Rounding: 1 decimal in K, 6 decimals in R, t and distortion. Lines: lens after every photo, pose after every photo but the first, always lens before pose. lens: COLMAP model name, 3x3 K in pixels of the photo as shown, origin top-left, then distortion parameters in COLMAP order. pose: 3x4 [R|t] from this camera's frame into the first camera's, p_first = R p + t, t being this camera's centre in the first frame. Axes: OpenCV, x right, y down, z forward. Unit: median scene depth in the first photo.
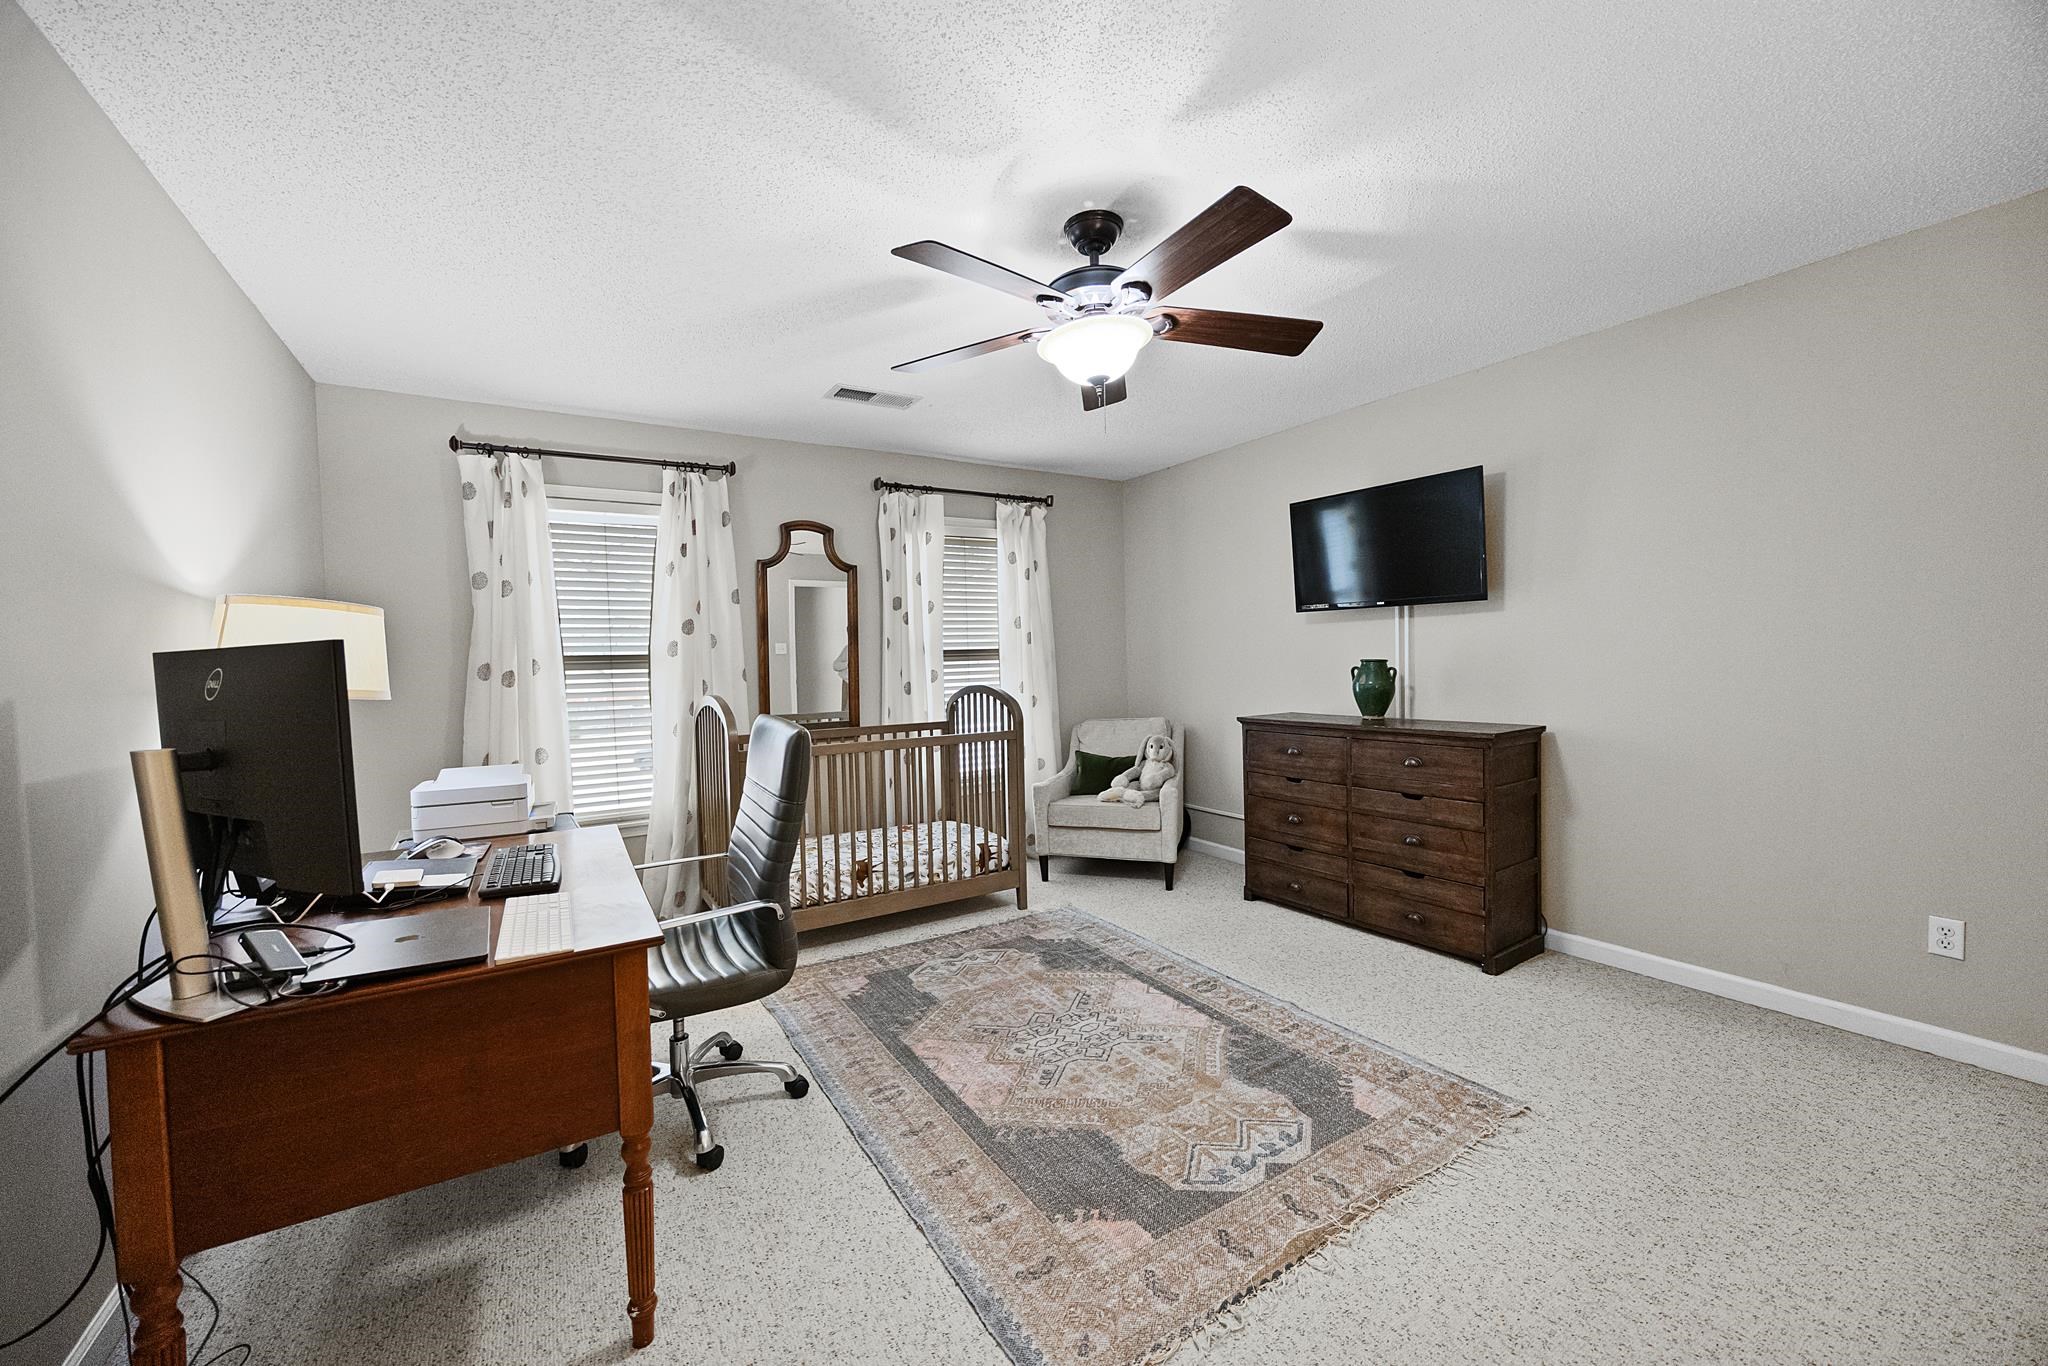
lens RADIAL K [[793.2, 0, 1024.0], [0, 793.2, 683.0], [0, 0, 1]] dist [-0.003660, -0.000232]
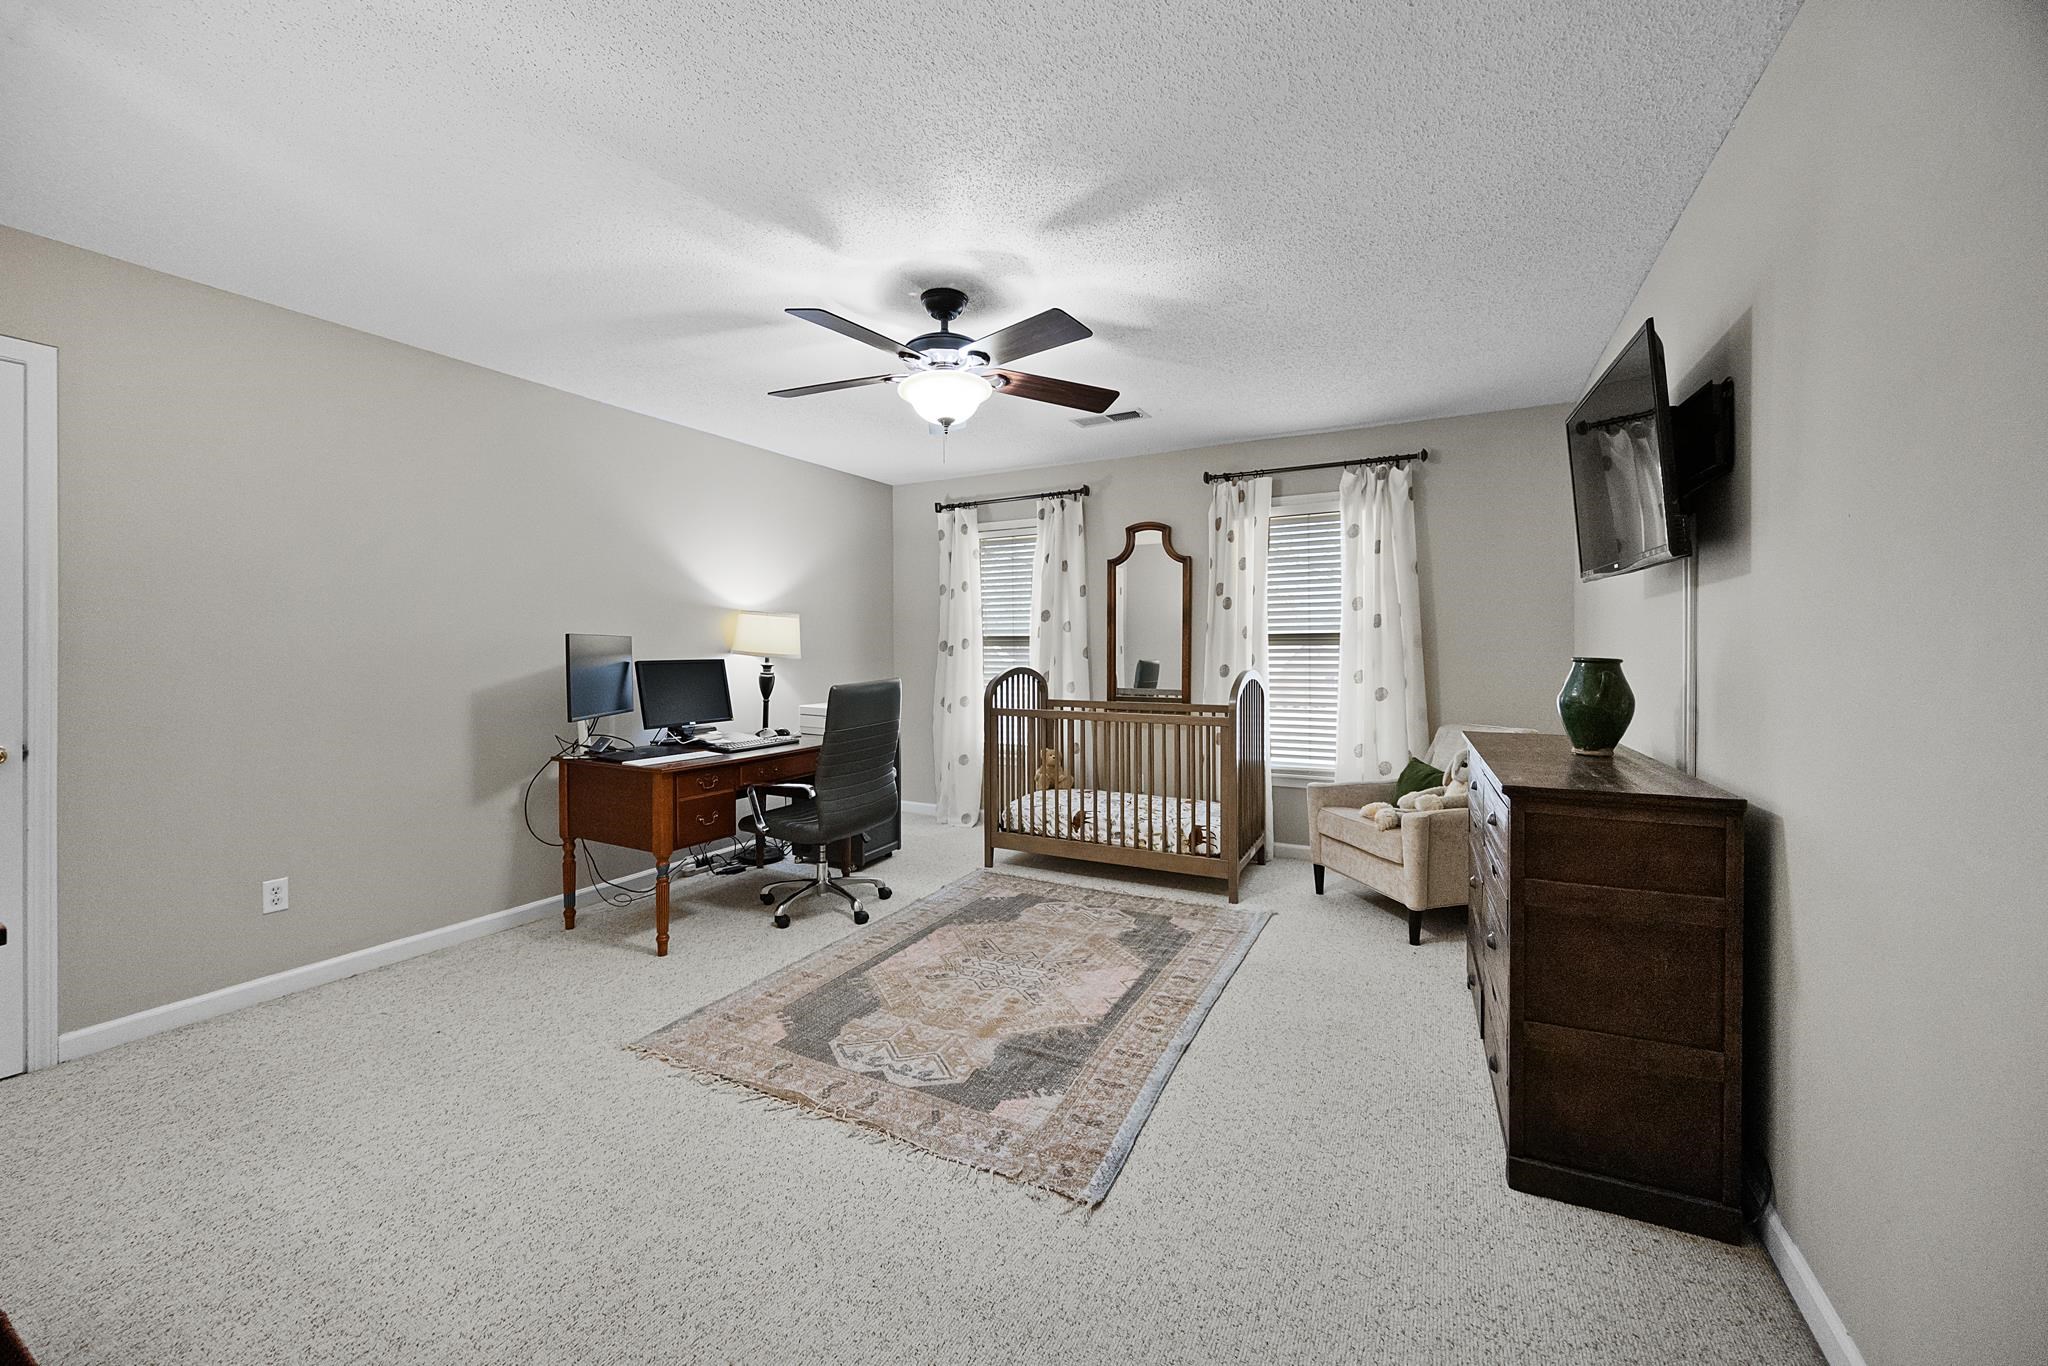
lens RADIAL K [[798.3, 0, 1004.0], [0, 798.3, 655.4], [0, 0, 1]] dist [-0.003820, 0.000134]
pose [[0.490257, 0.033159, -0.870947, 0.821061], [-0.035772, 0.999200, 0.017906, -0.029374], [0.870843, 0.022378, 0.491051, 0.317357]]
